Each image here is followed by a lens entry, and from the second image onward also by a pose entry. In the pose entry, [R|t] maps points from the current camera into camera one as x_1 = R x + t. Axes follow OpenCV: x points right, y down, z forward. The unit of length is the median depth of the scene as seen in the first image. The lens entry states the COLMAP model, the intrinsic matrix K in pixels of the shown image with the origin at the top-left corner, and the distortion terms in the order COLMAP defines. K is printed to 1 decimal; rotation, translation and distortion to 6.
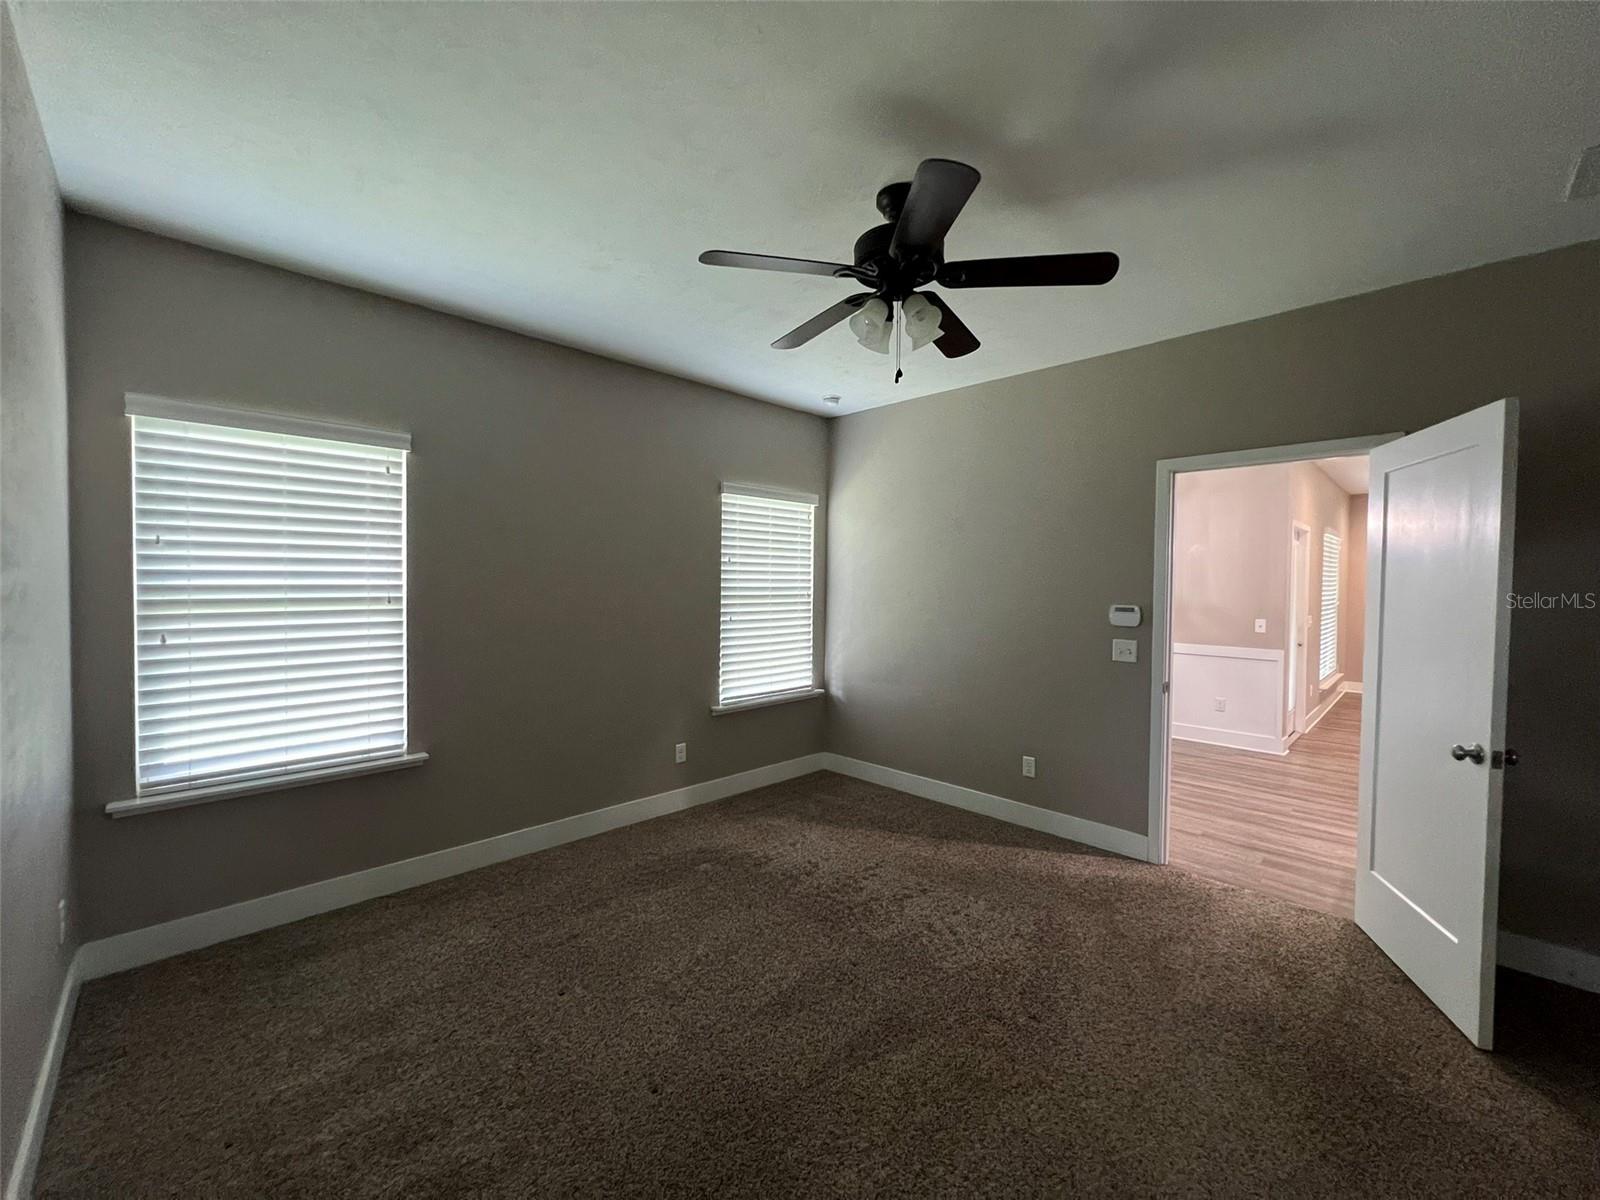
lens RADIAL K [[638.6, 0, 796.4], [0, 638.6, 597.3], [0, 0, 1]] dist [-0.001938, -0.000064]
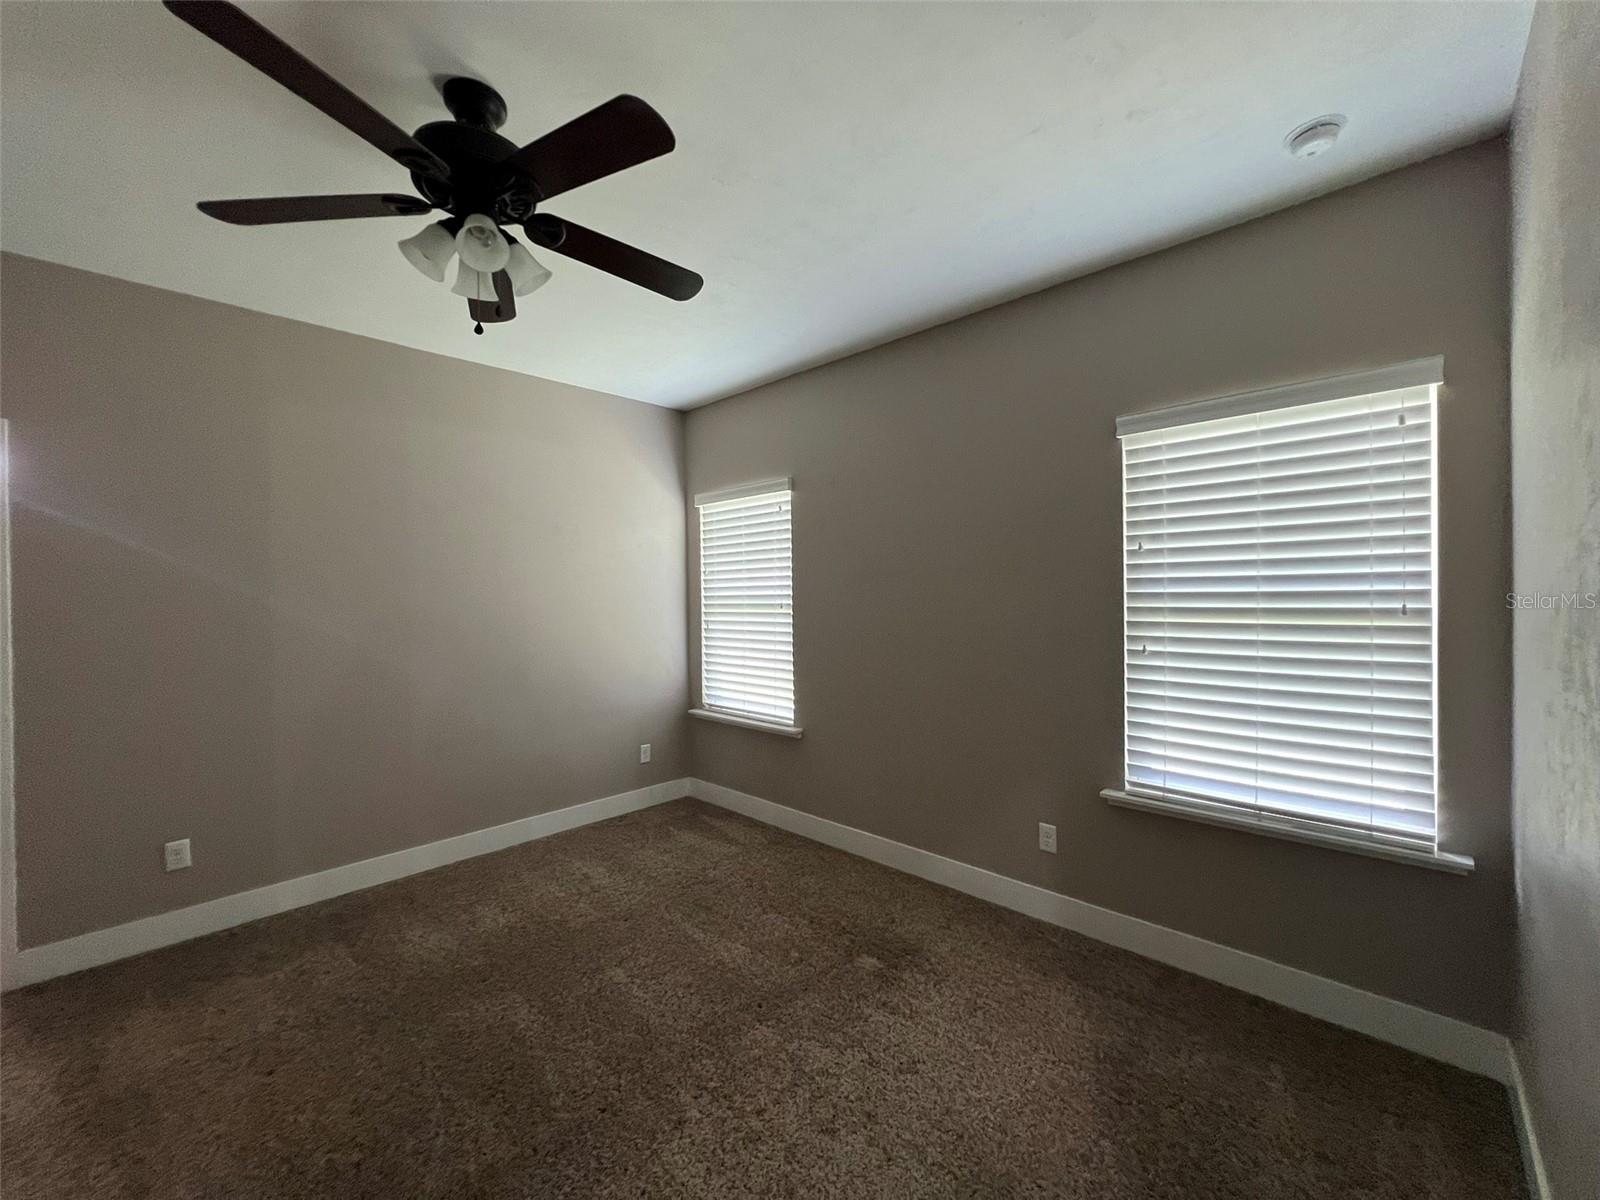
lens RADIAL K [[638.6, 0, 796.4], [0, 638.6, 597.3], [0, 0, 1]] dist [-0.001938, -0.000064]
pose [[0.026049, -0.010123, -0.999609, 0.670008], [-0.020105, 0.999741, -0.010649, 0.000953], [0.999458, 0.020374, 0.025838, 0.967190]]
